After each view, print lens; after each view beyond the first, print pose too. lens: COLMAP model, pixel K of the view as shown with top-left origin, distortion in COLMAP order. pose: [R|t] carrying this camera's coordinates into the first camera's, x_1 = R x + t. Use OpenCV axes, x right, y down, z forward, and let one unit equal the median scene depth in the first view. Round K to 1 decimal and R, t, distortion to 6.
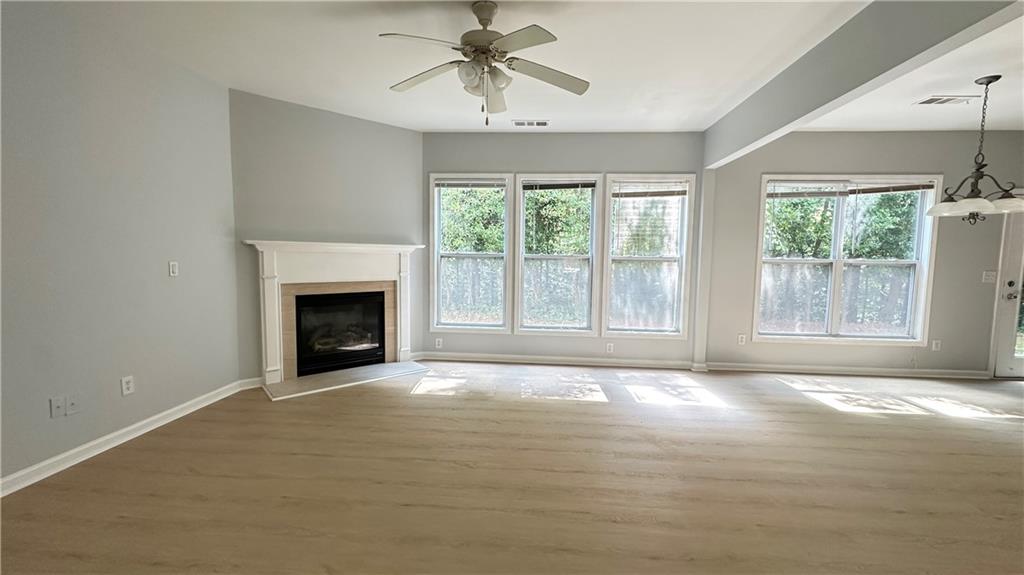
lens RADIAL K [[407.4, 0, 509.8], [0, 407.4, 290.3], [0, 0, 1]] dist [0.000253, 0.000149]
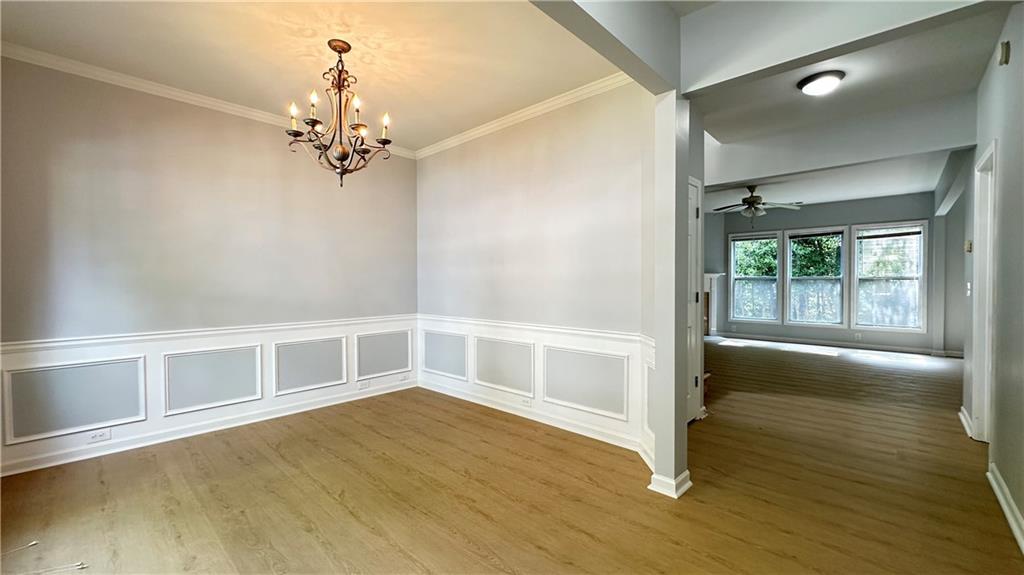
lens RADIAL K [[407.4, 0, 515.0], [0, 407.4, 287.4], [0, 0, 1]] dist [0.000253, 0.000149]
pose [[0.784240, -0.009045, -0.620391, 0.188030], [-0.040414, 0.997026, -0.065623, 0.111810], [0.619139, 0.076537, 0.781542, -1.021779]]
